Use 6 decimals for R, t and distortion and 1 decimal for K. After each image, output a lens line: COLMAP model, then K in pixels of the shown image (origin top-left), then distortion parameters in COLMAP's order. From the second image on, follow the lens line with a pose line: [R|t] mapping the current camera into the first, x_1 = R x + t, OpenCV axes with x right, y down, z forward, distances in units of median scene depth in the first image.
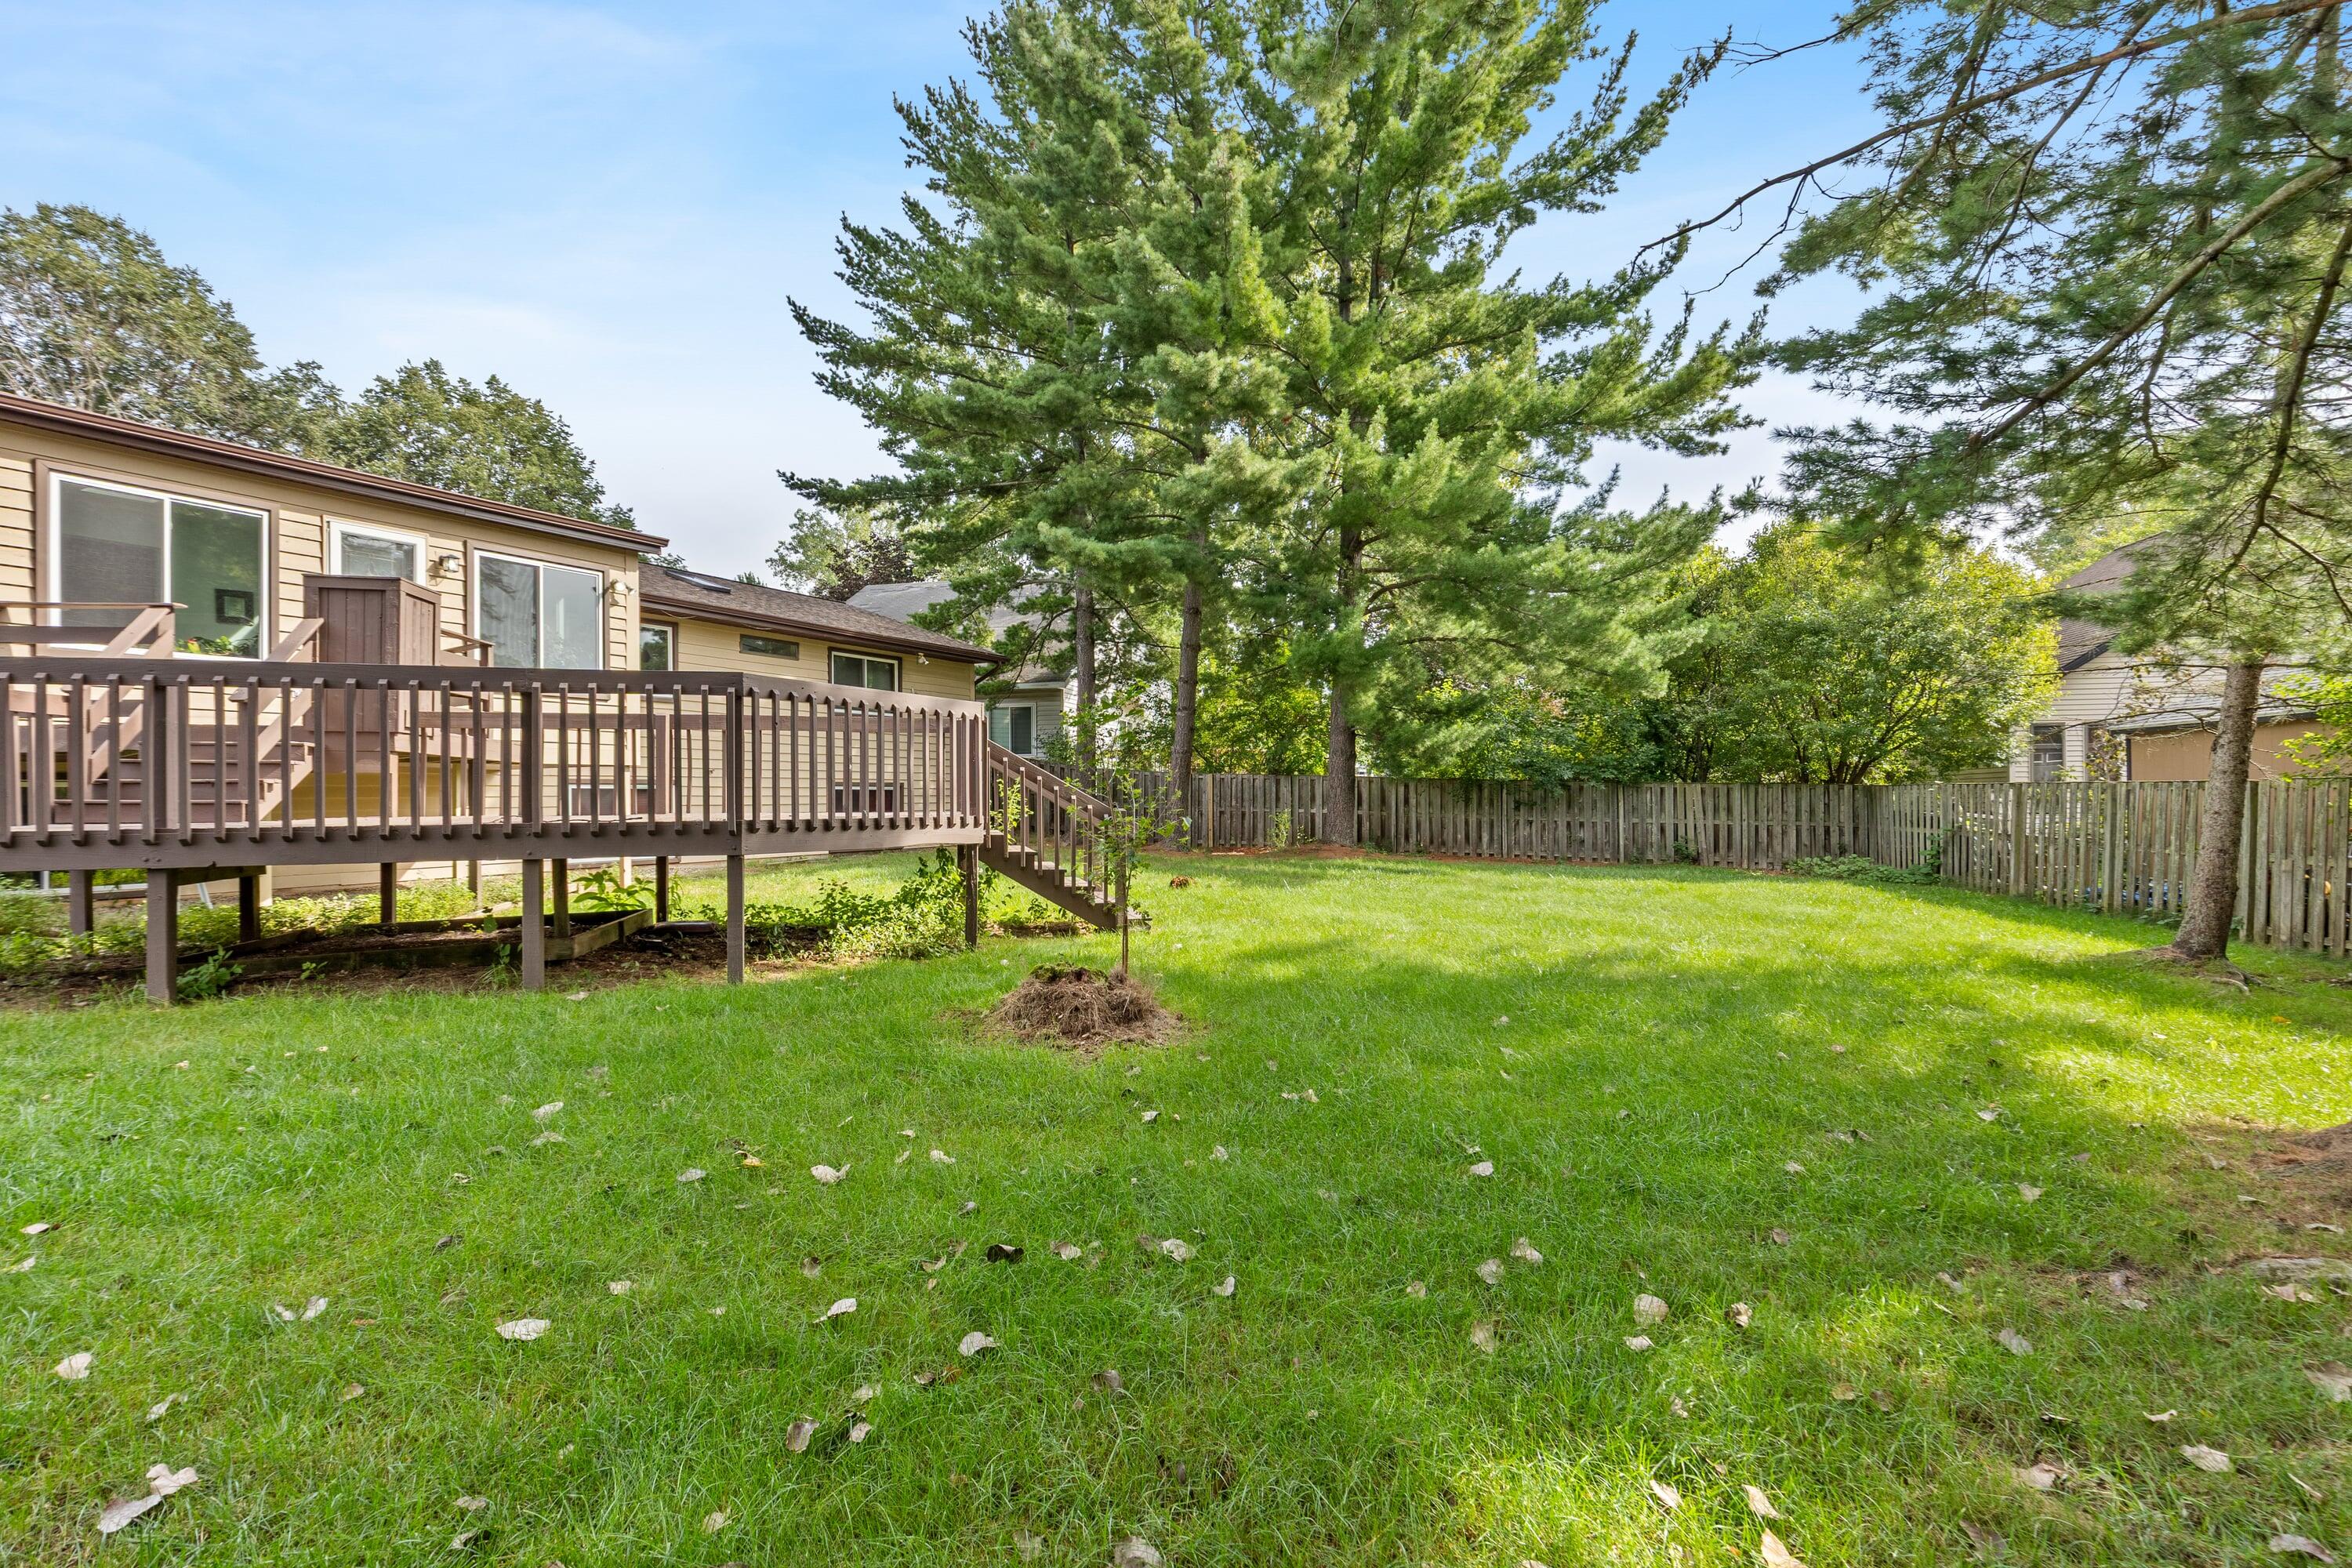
lens RADIAL K [[1056.5, 0, 1176.0], [0, 1056.5, 784.0], [0, 0, 1]] dist [-0.001332, -0.000112]
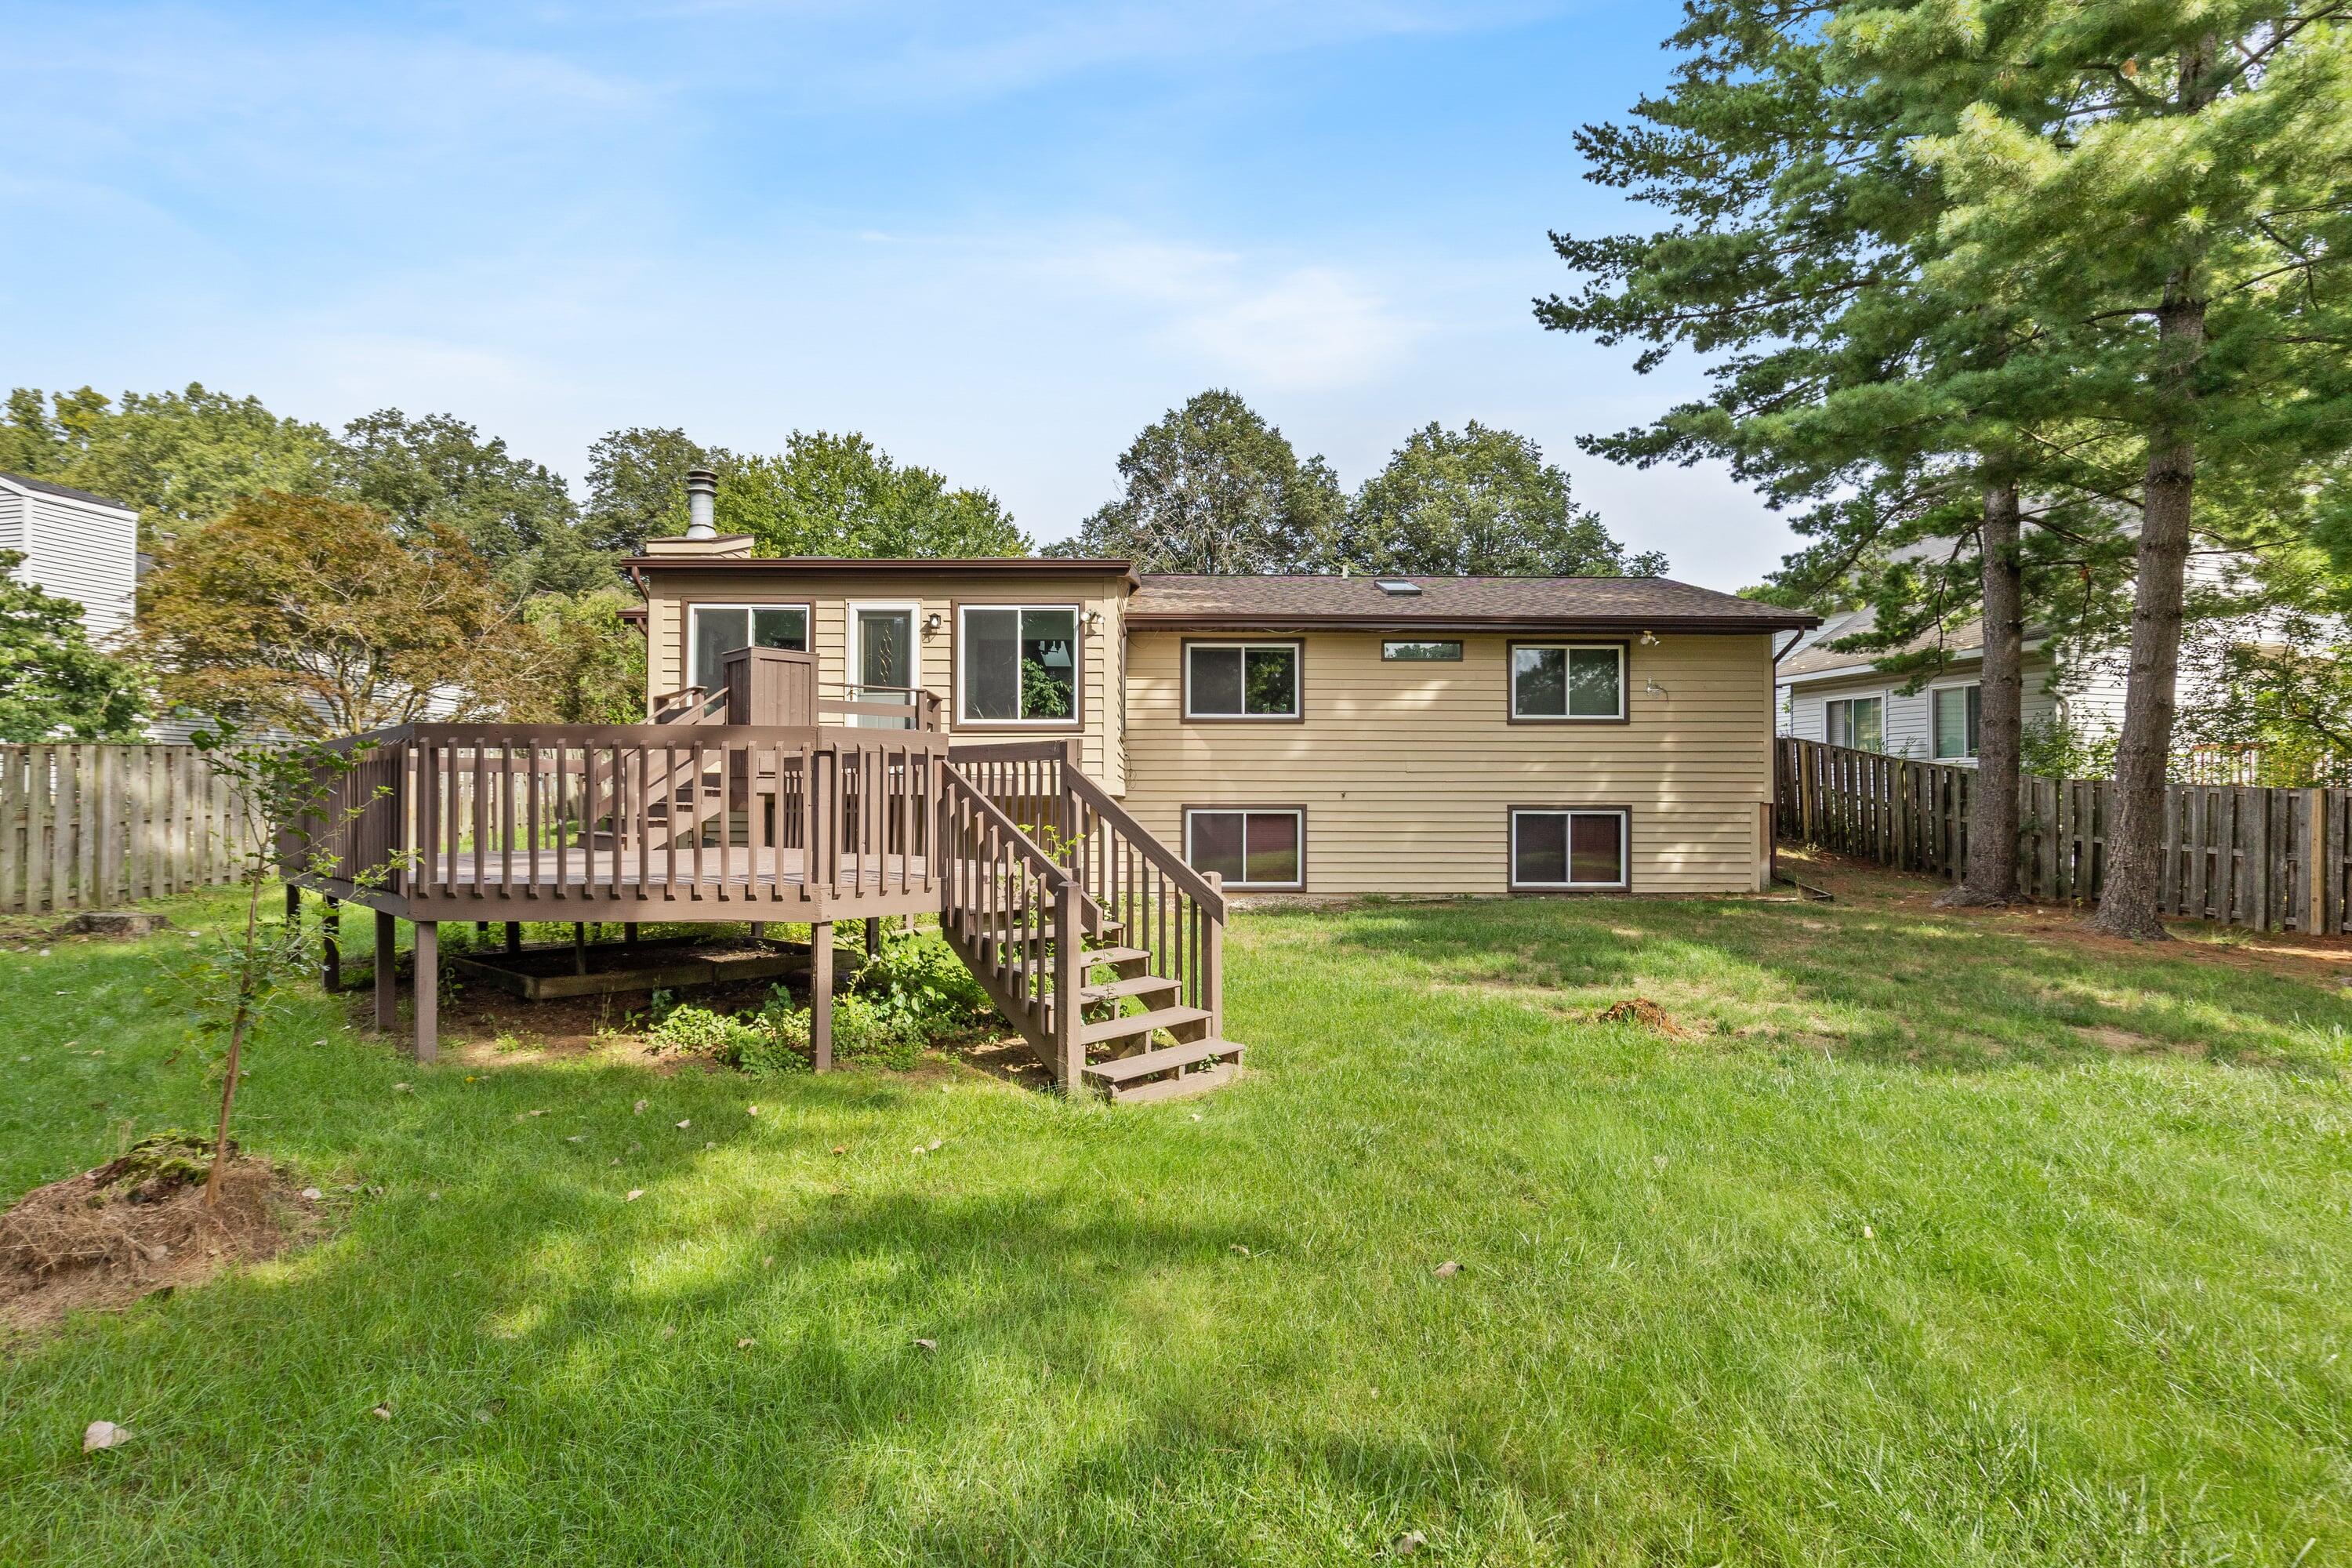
lens RADIAL K [[1056.5, 0, 1176.0], [0, 1056.5, 784.0], [0, 0, 1]] dist [-0.001332, -0.000112]
pose [[0.518203, -0.009605, -0.855203, 0.237523], [0.005056, 0.999954, -0.008167, -0.013544], [0.855242, -0.000092, 0.518228, 0.362601]]
